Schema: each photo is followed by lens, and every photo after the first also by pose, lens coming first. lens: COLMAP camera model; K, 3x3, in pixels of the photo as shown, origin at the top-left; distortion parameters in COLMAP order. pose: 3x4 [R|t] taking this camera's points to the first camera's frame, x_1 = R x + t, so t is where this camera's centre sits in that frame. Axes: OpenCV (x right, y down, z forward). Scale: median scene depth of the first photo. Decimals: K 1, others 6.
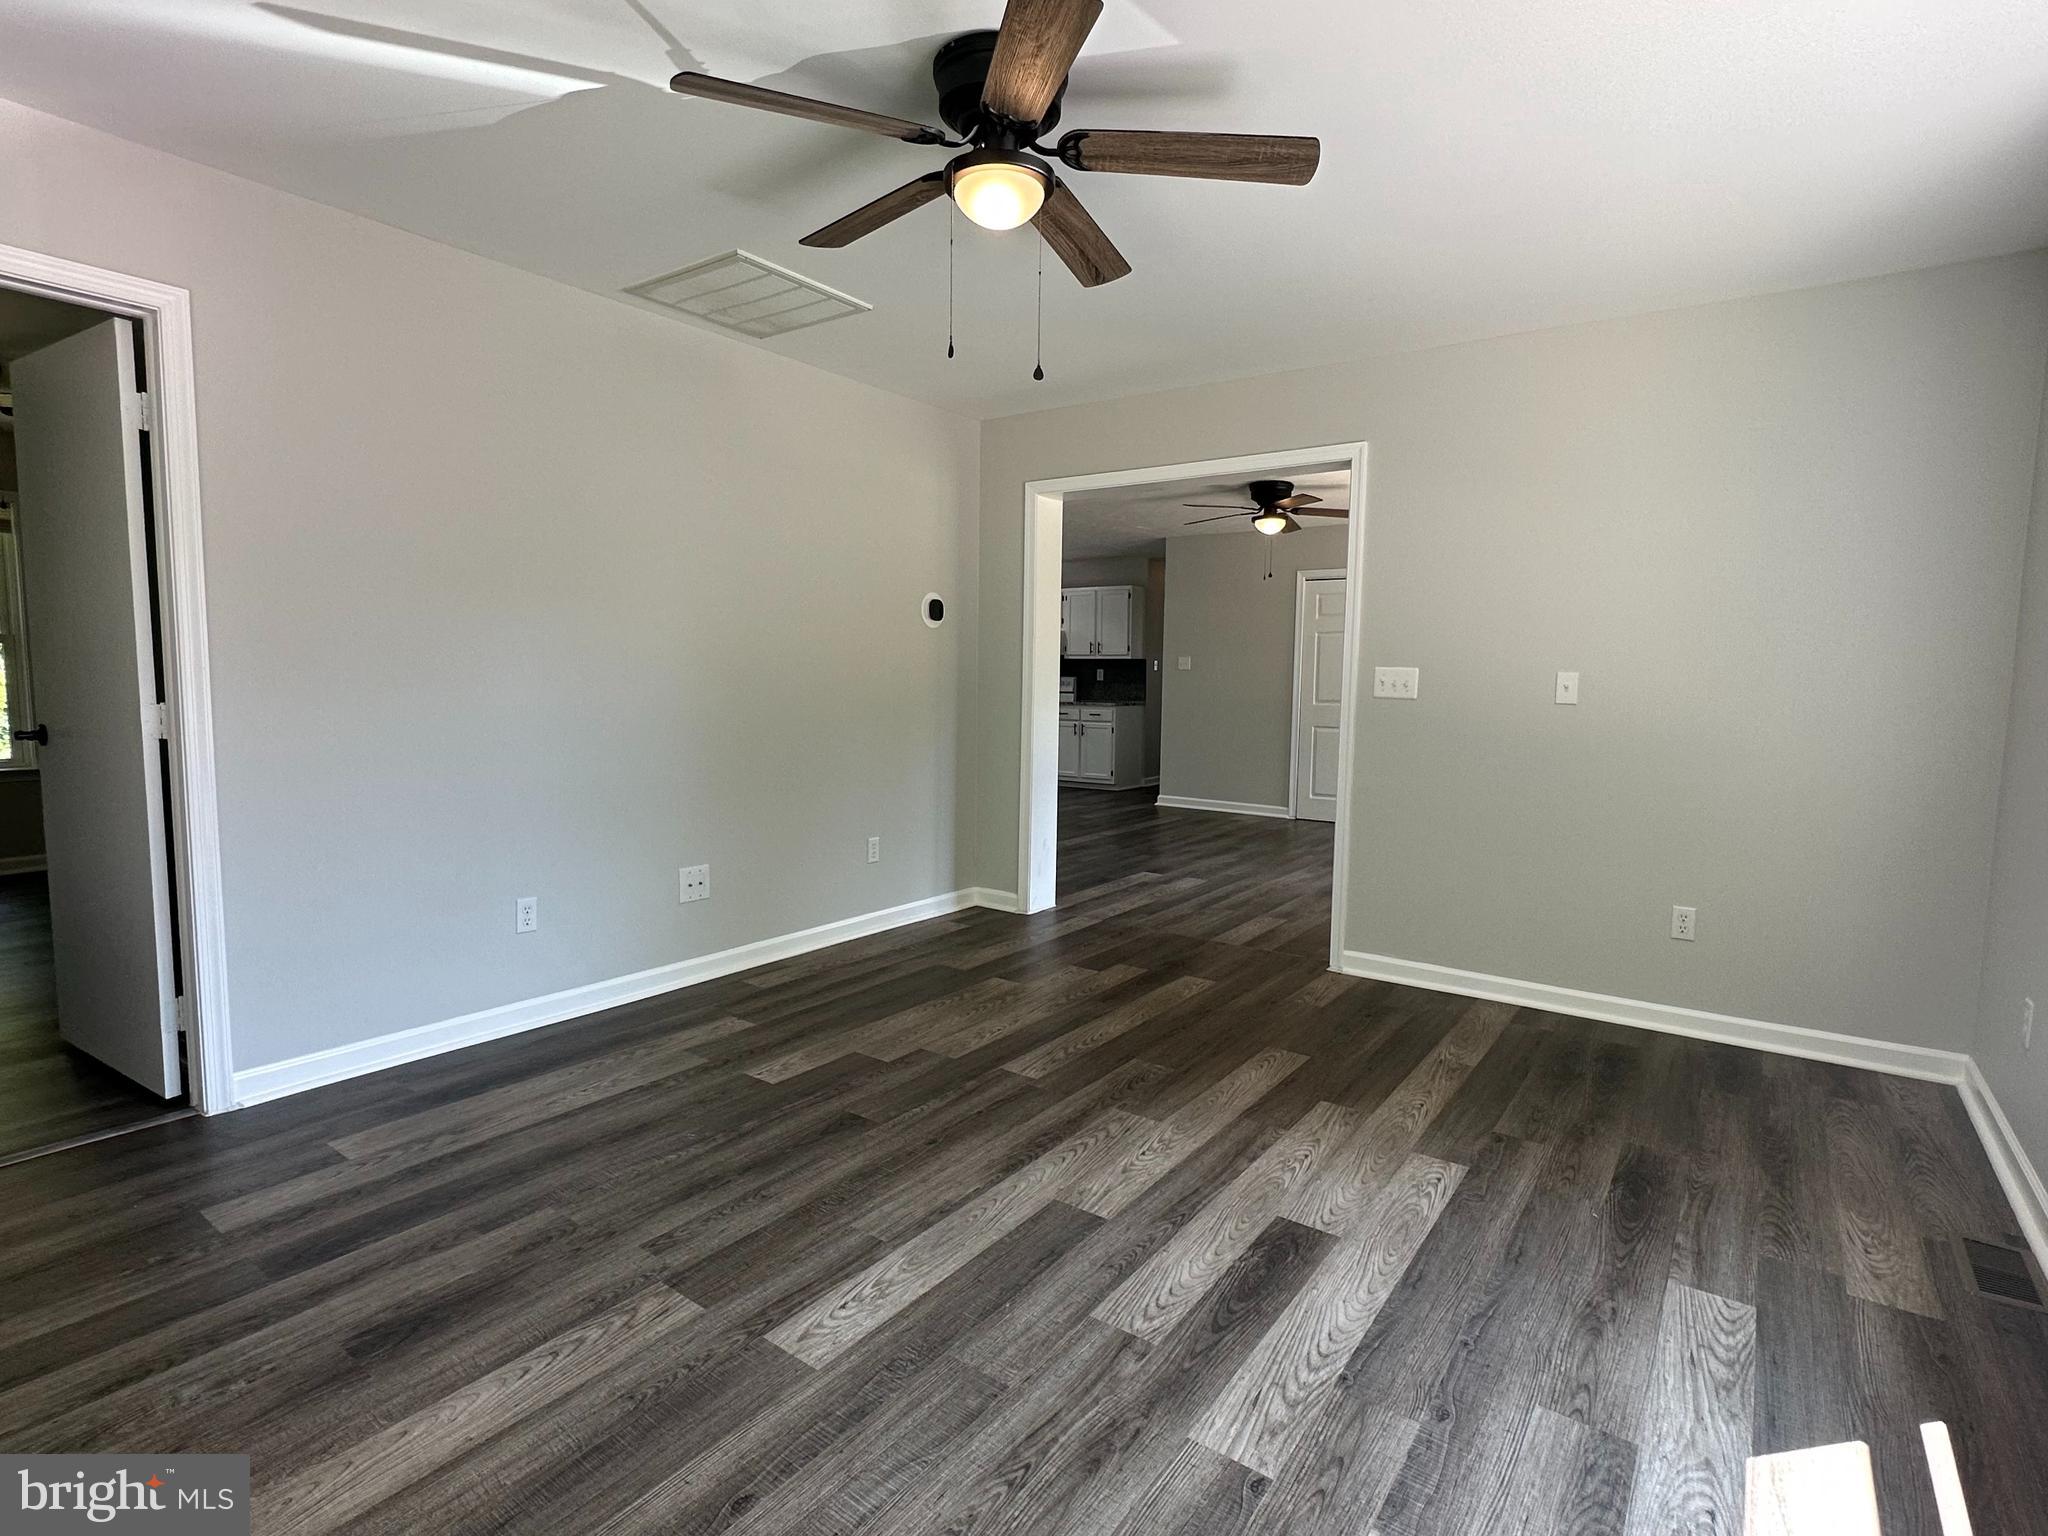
lens RADIAL K [[1017.1, 0, 1024.0], [0, 1017.1, 768.0], [0, 0, 1]] dist [-0.002328, -0.000620]
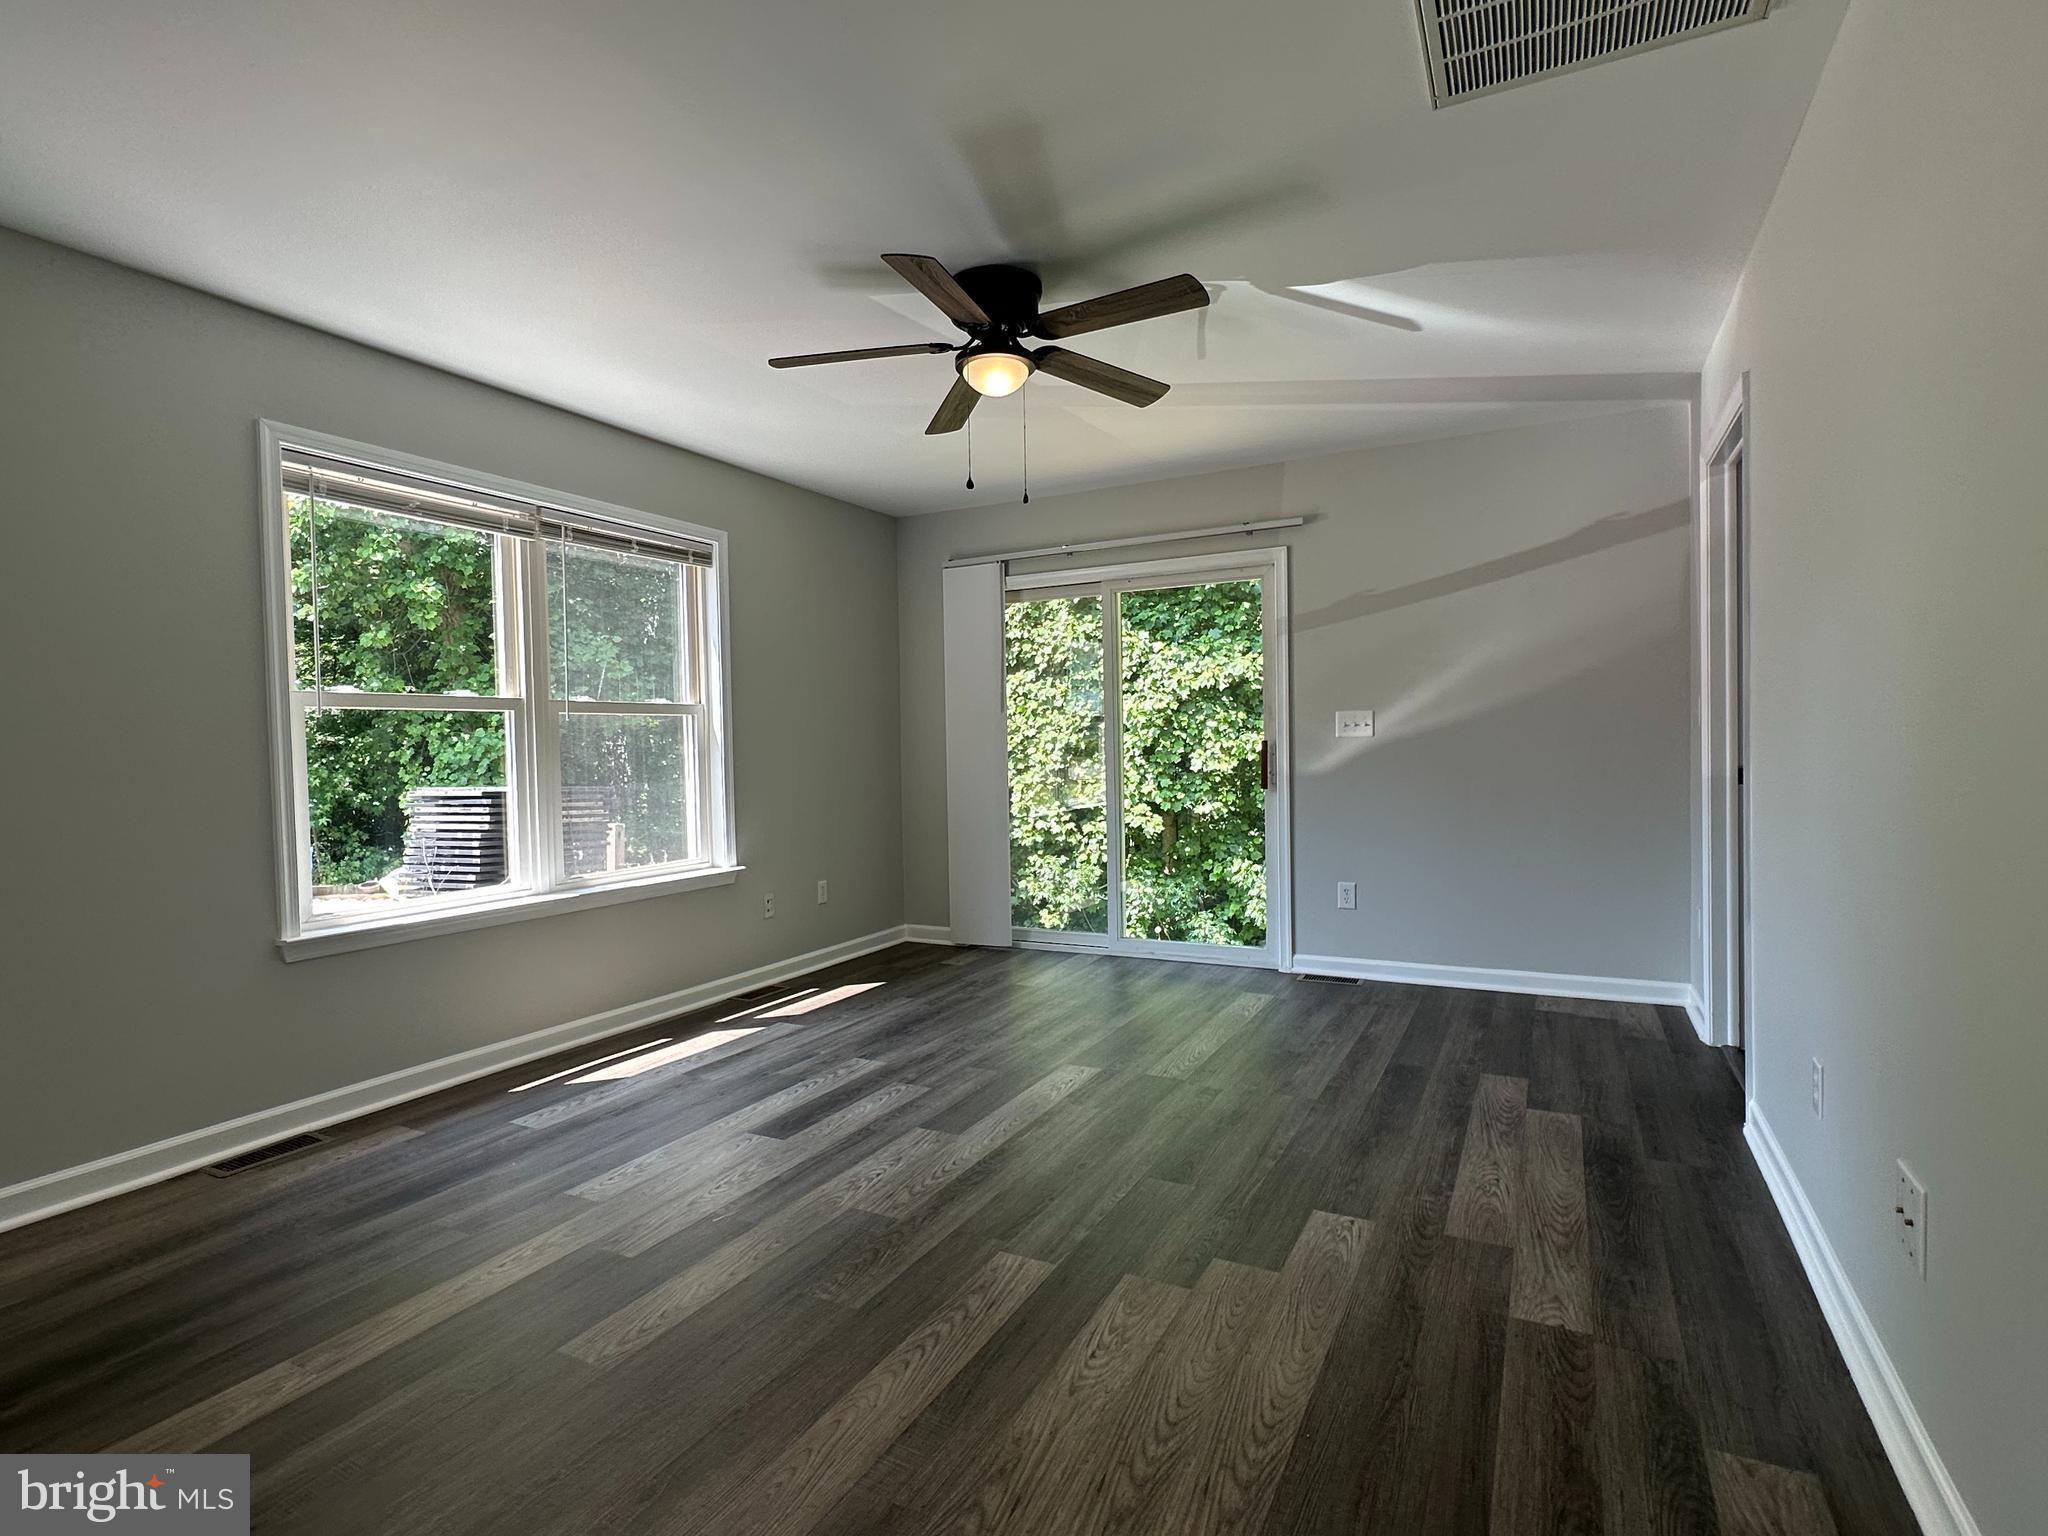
lens RADIAL K [[1017.1, 0, 1024.0], [0, 1017.1, 768.0], [0, 0, 1]] dist [-0.002328, -0.000620]
pose [[-0.988592, 0.007809, -0.150418, 0.129947], [-0.009789, 0.993213, 0.115894, -0.167889], [0.150302, 0.116044, -0.981806, 2.104905]]
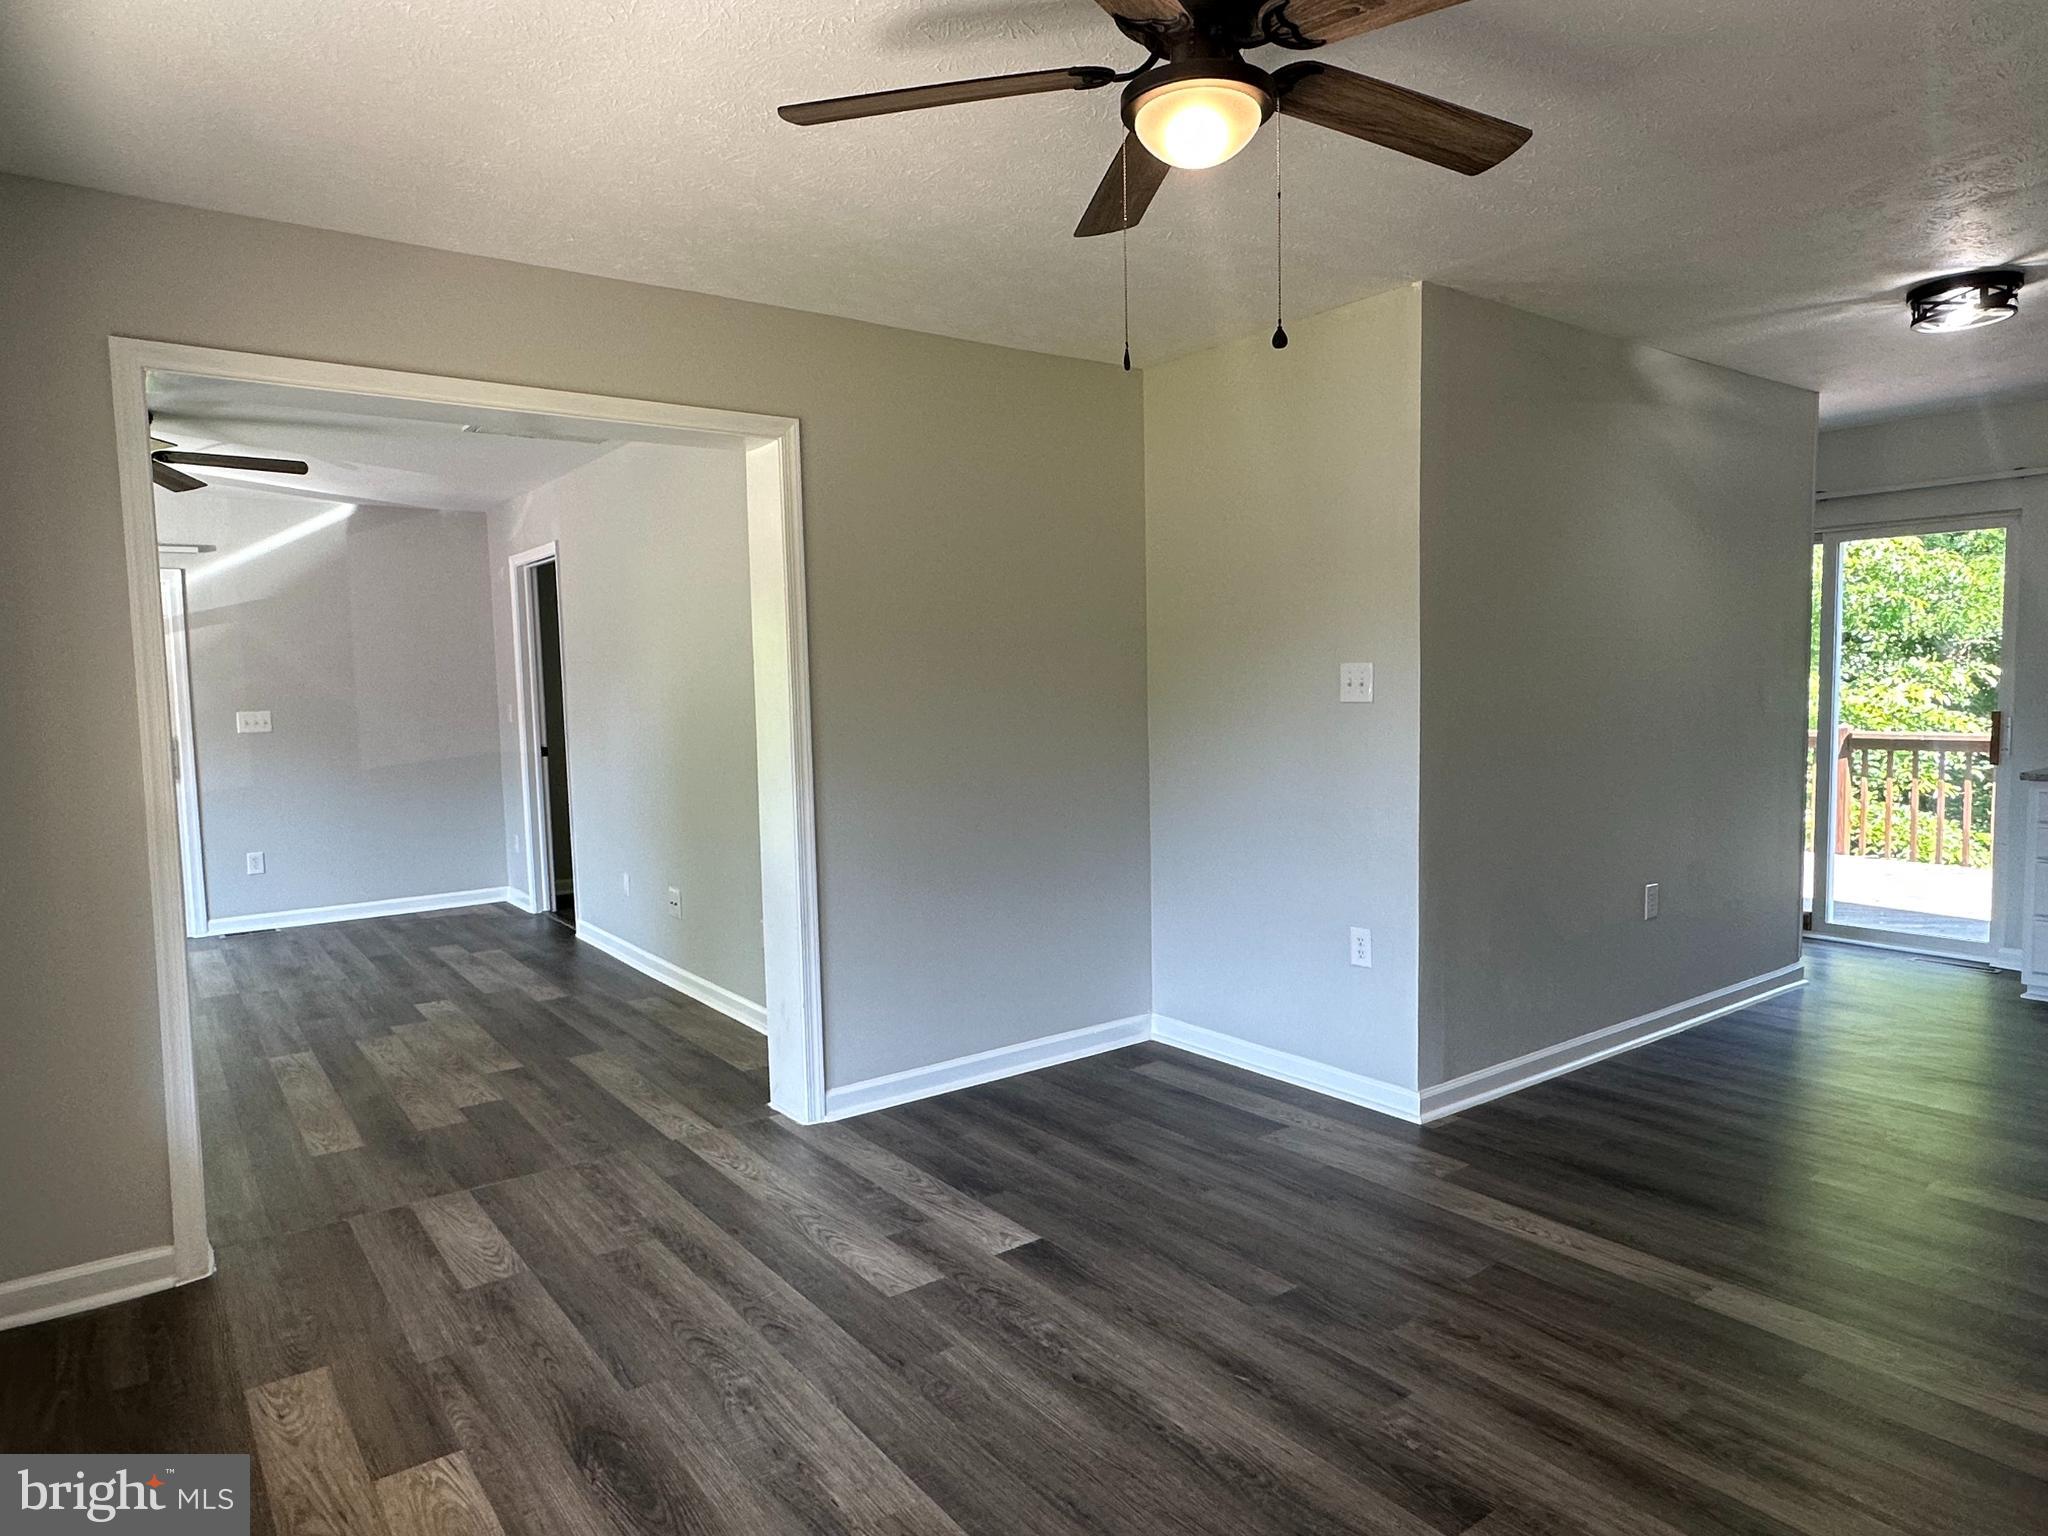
lens RADIAL K [[1259.0, 0, 1031.3], [0, 1259.0, 784.7], [0, 0, 1]] dist [0.000939, 0.000222]
pose [[-0.299598, 0.077056, -0.950949, 1.460070], [-0.071380, 0.992129, 0.102882, -0.316458], [0.951392, 0.098702, -0.291740, 2.865185]]
